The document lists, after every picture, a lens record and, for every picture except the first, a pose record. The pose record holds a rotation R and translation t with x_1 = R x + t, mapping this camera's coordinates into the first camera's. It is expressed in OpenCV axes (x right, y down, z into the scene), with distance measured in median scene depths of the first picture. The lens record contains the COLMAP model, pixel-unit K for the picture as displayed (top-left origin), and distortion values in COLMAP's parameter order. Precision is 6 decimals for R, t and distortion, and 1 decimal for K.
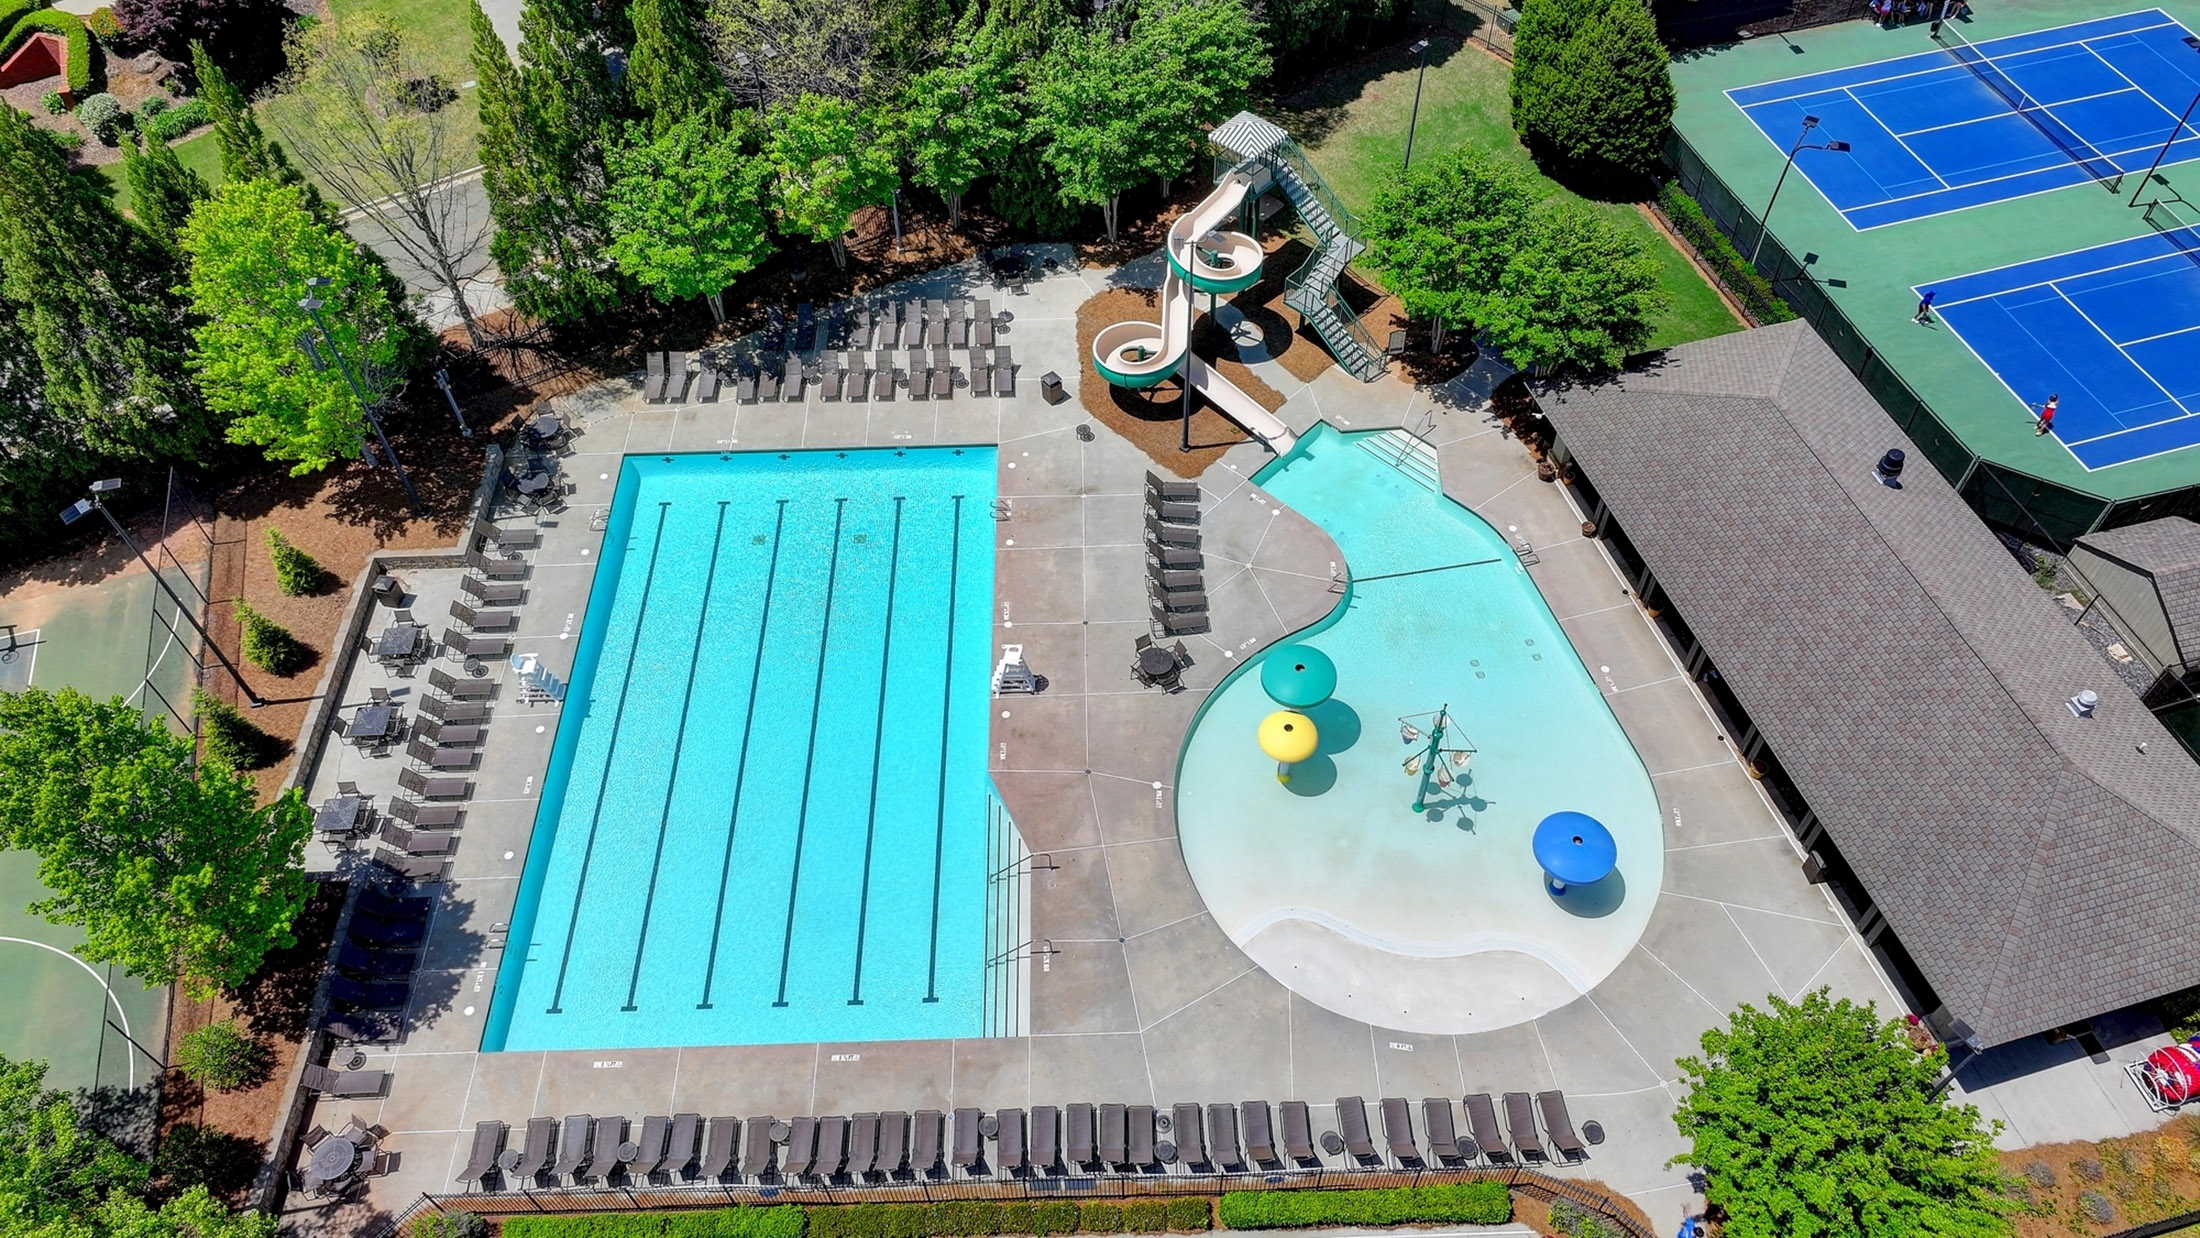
lens RADIAL K [[1548.0, 0, 1109.9], [0, 1548.0, 609.0], [0, 0, 1]] dist [0.001890, 0.007144]
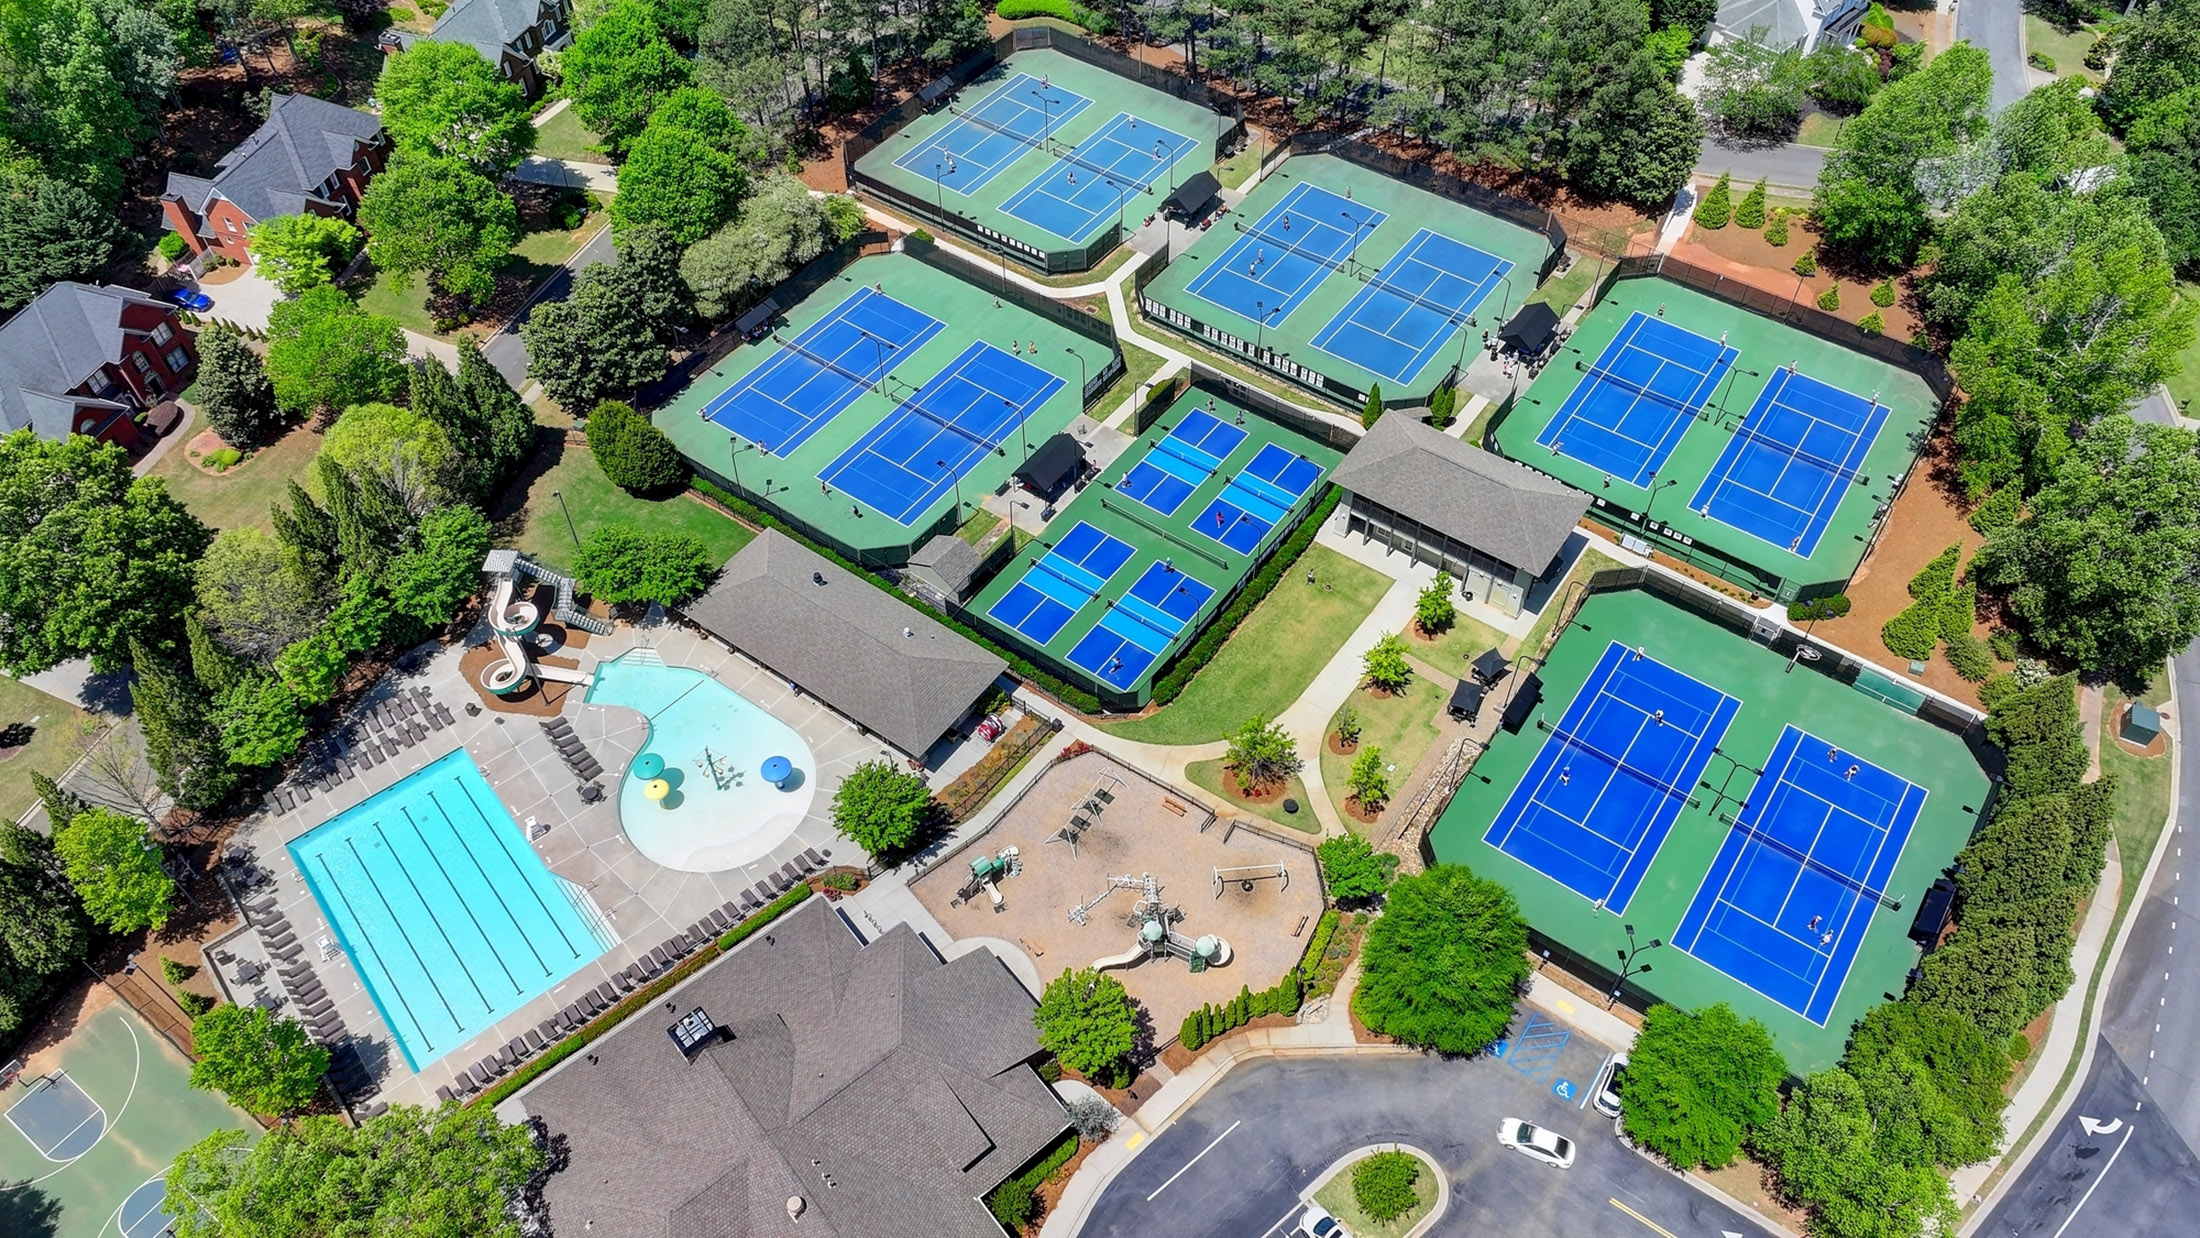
lens RADIAL K [[1548.0, 0, 1109.9], [0, 1548.0, 609.0], [0, 0, 1]] dist [0.001890, 0.007144]
pose [[0.783281, -0.462033, 0.415929, -0.179530], [0.477715, 0.875486, 0.072893, -0.003862], [-0.397818, 0.141600, 0.906471, -1.321176]]
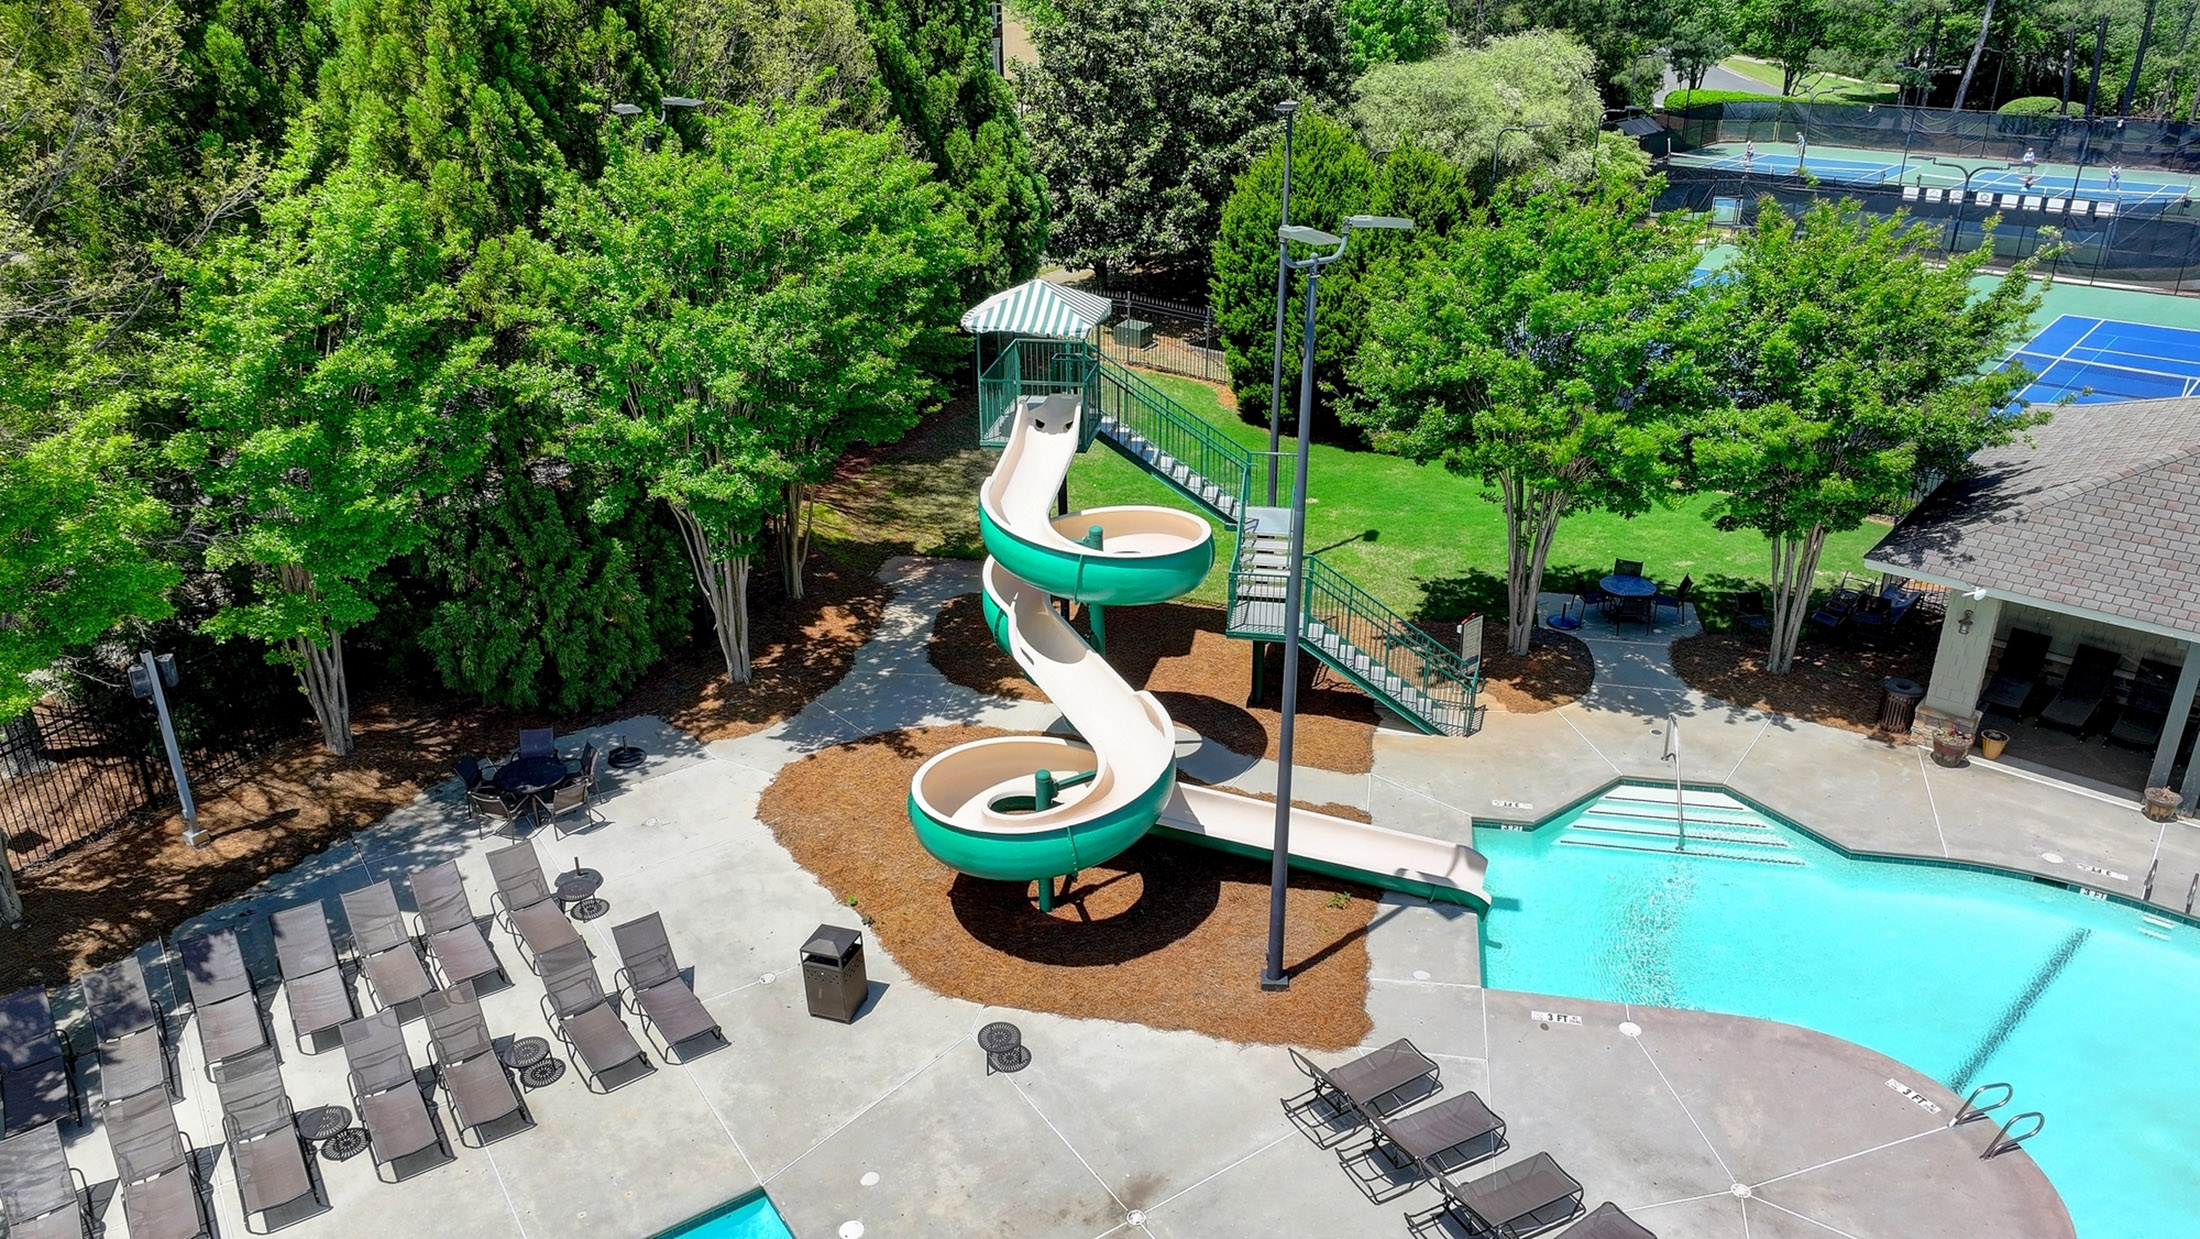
lens RADIAL K [[1548.0, 0, 1109.9], [0, 1548.0, 609.5], [0, 0, 1]] dist [0.001890, 0.007144]
pose [[0.834929, -0.216946, 0.505795, -0.150307], [0.426320, 0.836160, -0.345091, -0.071168], [-0.348059, 0.503757, 0.790622, 0.714852]]
